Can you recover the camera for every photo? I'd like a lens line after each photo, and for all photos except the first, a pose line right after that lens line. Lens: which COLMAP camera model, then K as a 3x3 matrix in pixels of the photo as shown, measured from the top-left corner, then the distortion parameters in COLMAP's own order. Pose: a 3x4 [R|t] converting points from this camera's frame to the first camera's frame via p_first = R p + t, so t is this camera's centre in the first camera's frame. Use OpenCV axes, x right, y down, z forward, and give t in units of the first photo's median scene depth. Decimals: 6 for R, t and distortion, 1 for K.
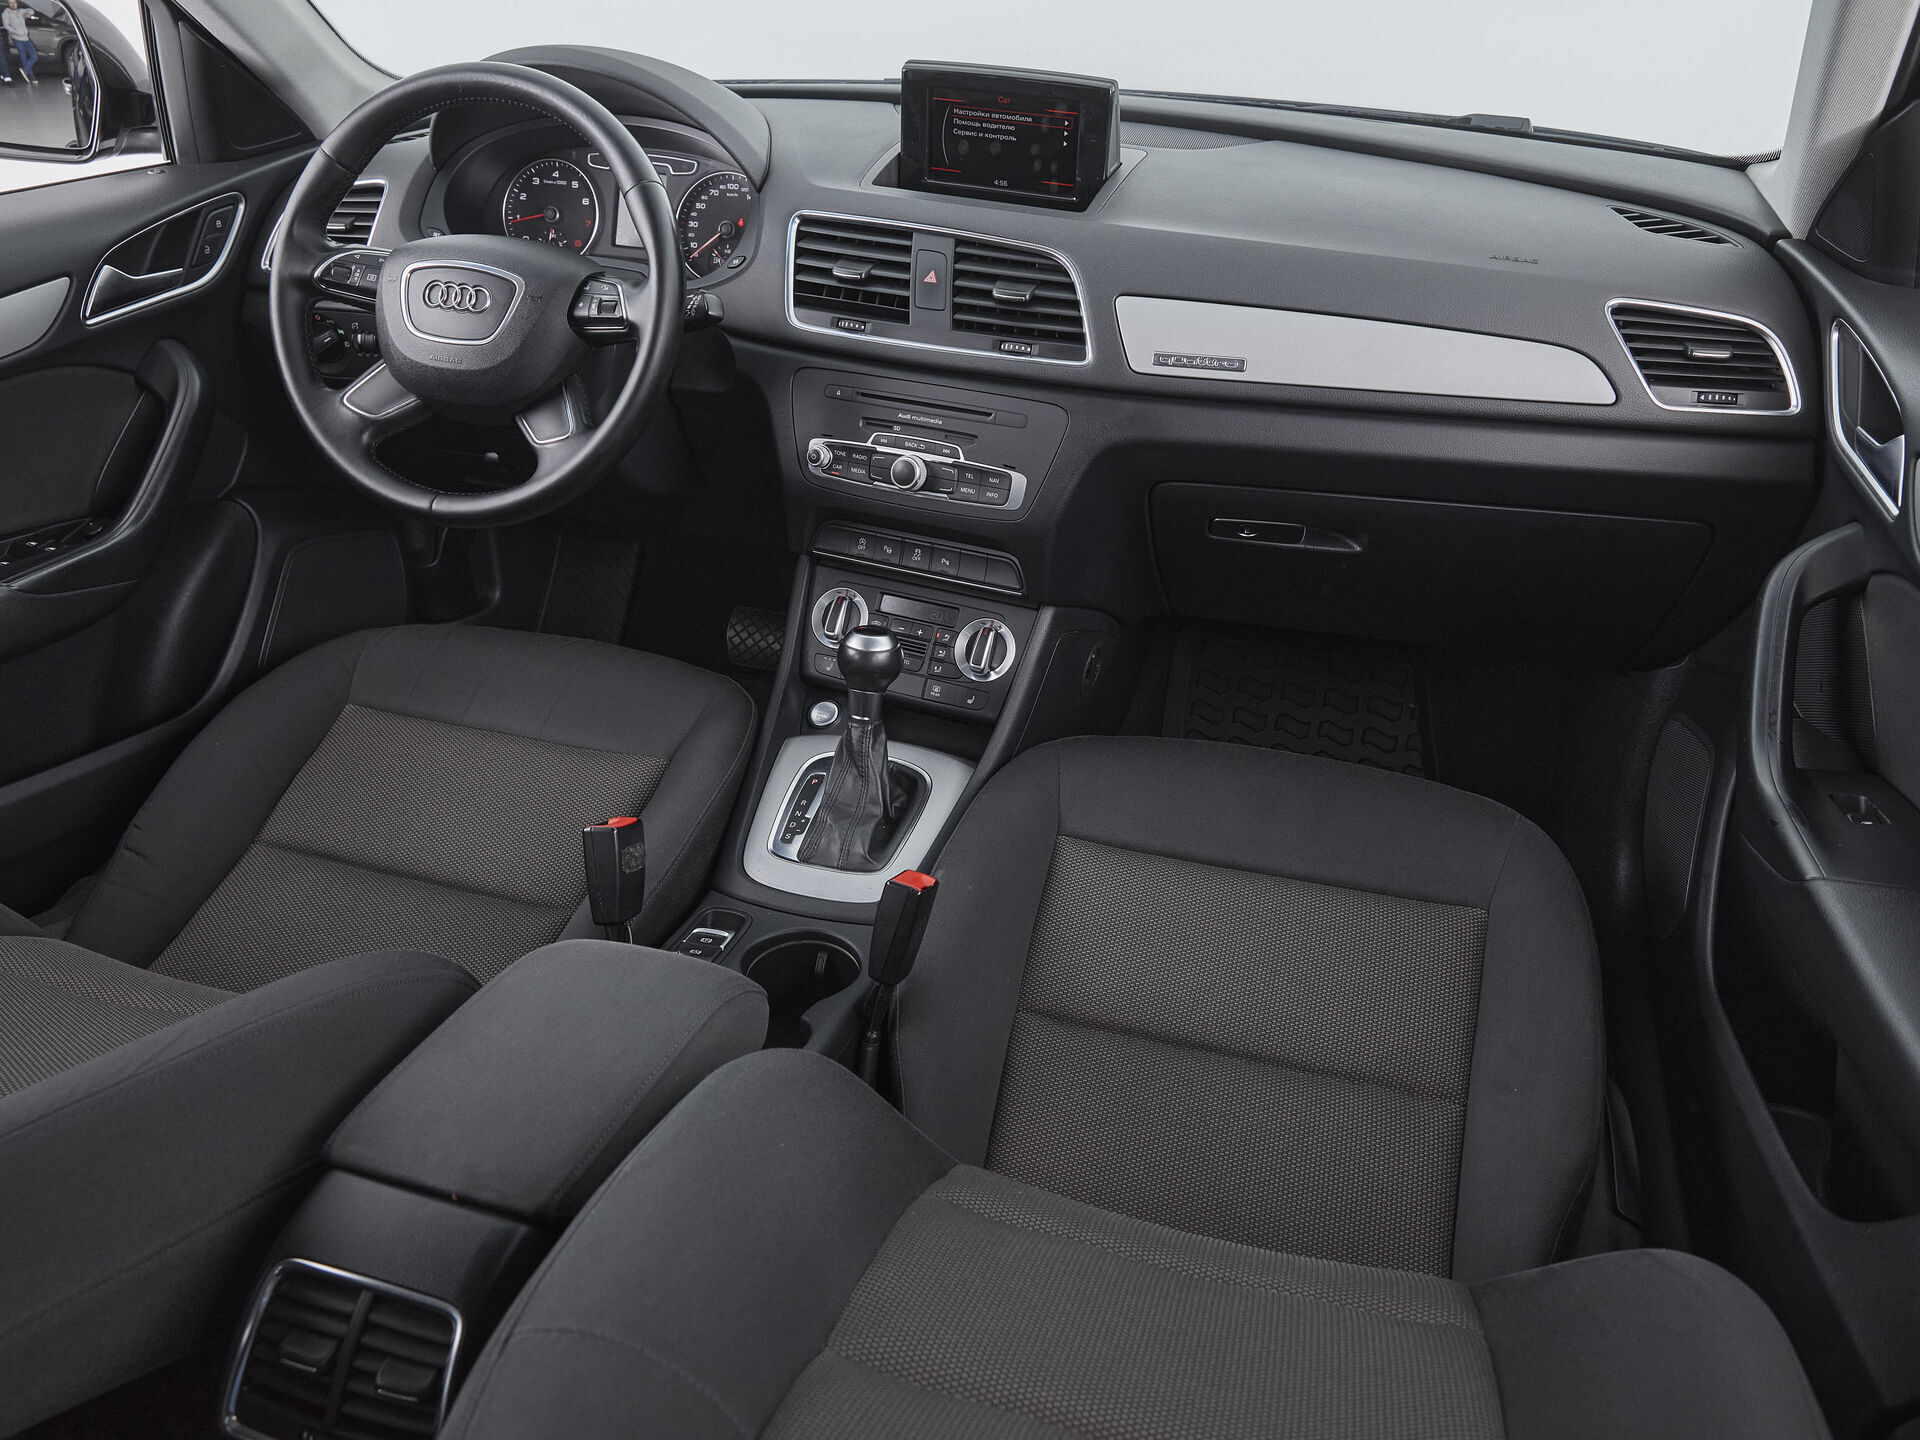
lens RADIAL K [[1464.2, 0, 960.0], [0, 1464.2, 720.0], [0, 0, 1]] dist [-0.004951, -0.002530]
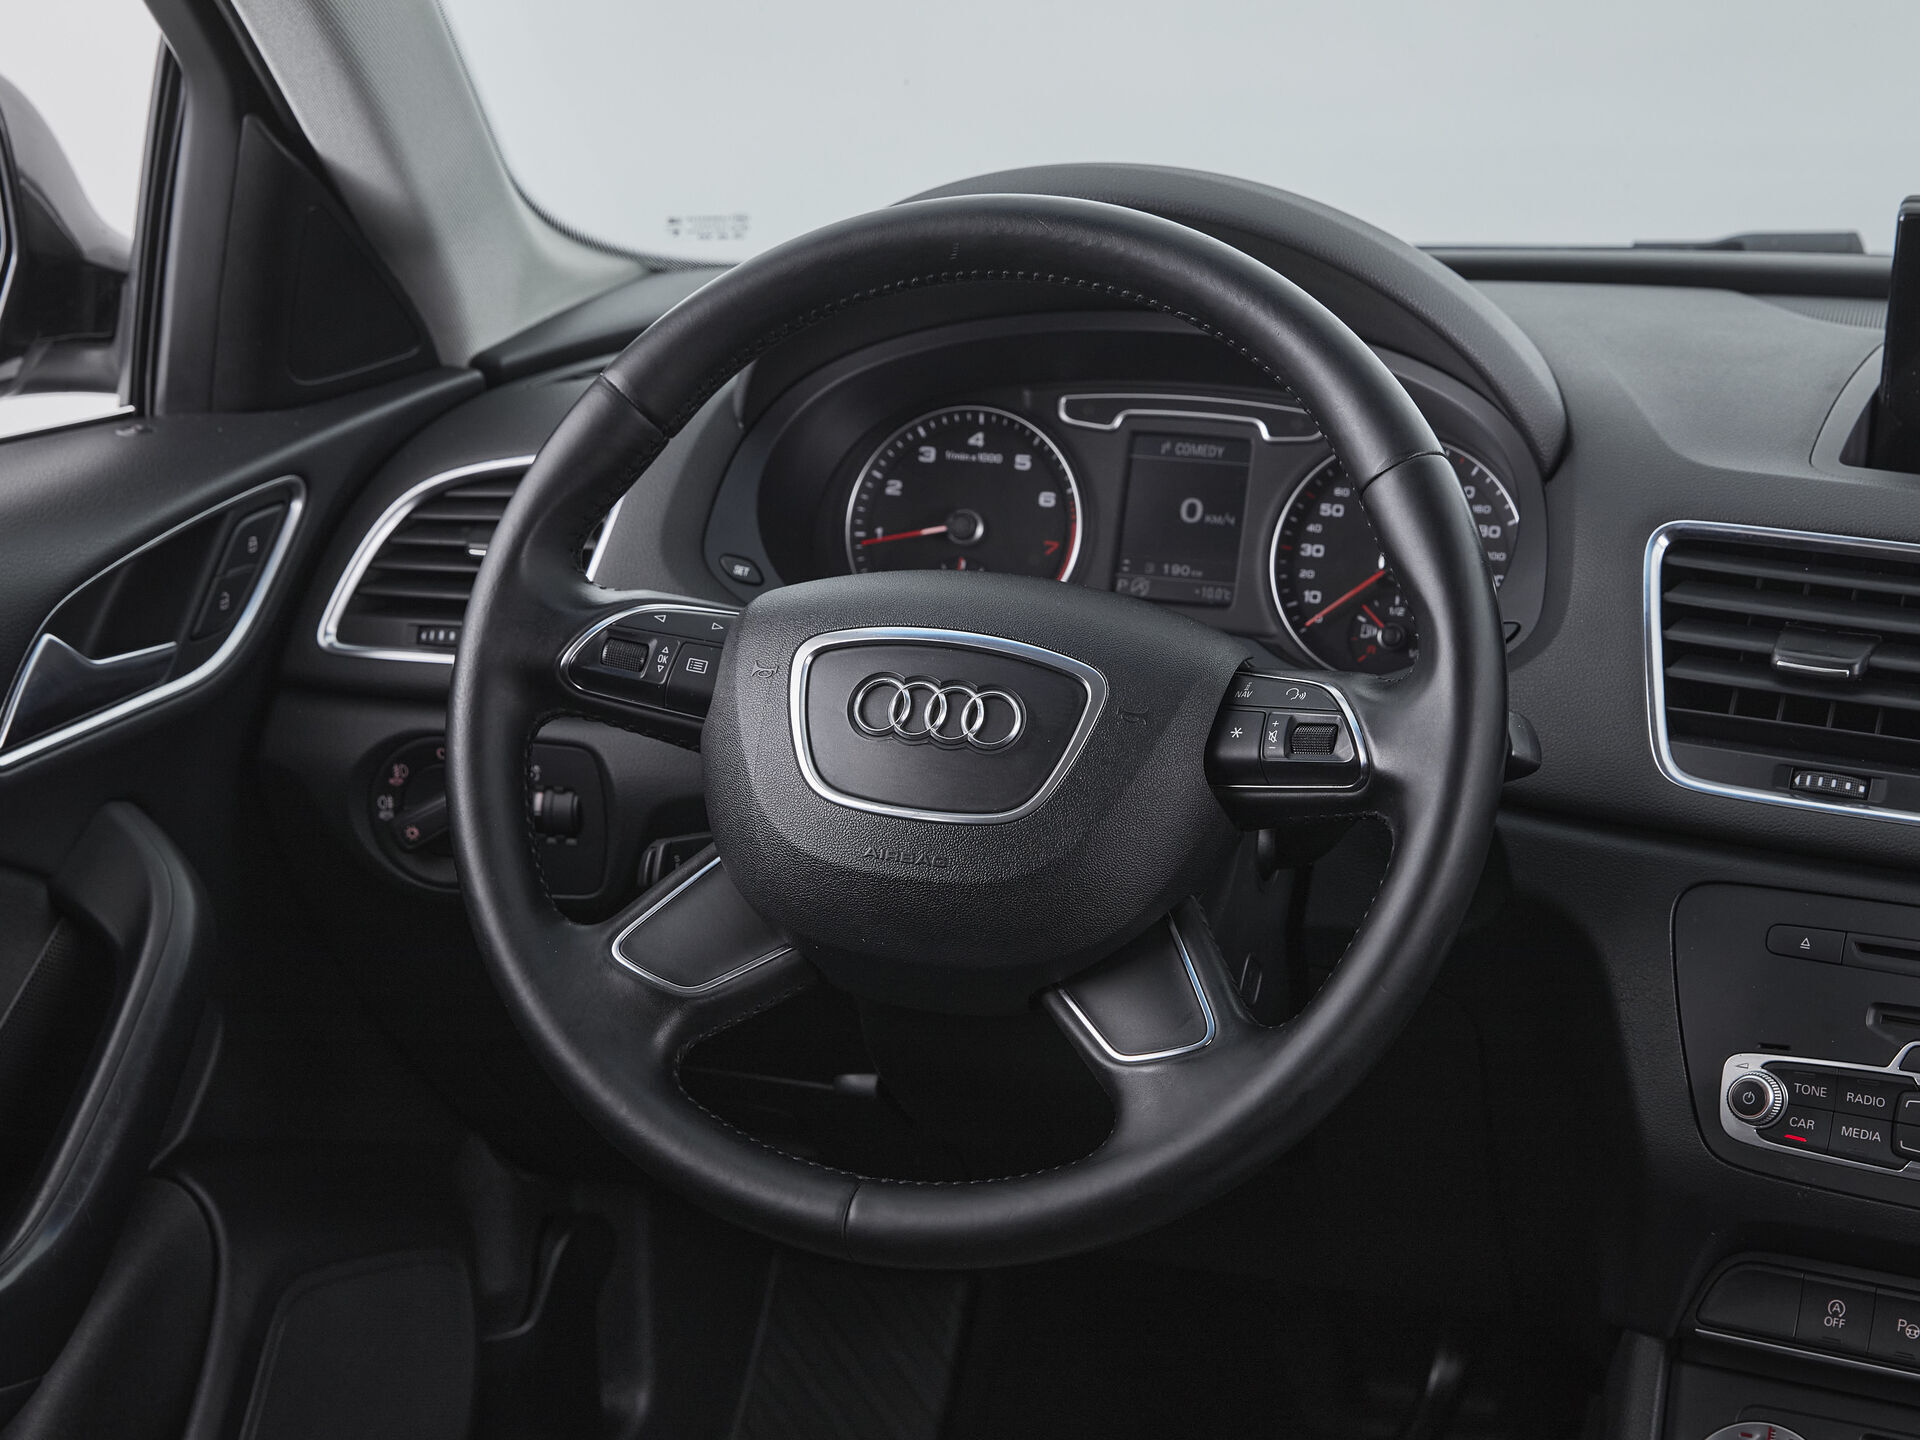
lens RADIAL K [[3302.6, 0, 947.9], [0, 3302.6, 726.3], [0, 0, 1]] dist [-0.035596, -0.139285]
pose [[0.999185, 0.006341, -0.039853, -0.289040], [-0.016926, 0.962359, -0.271254, -0.029033], [0.036633, 0.271708, 0.961682, 0.092409]]
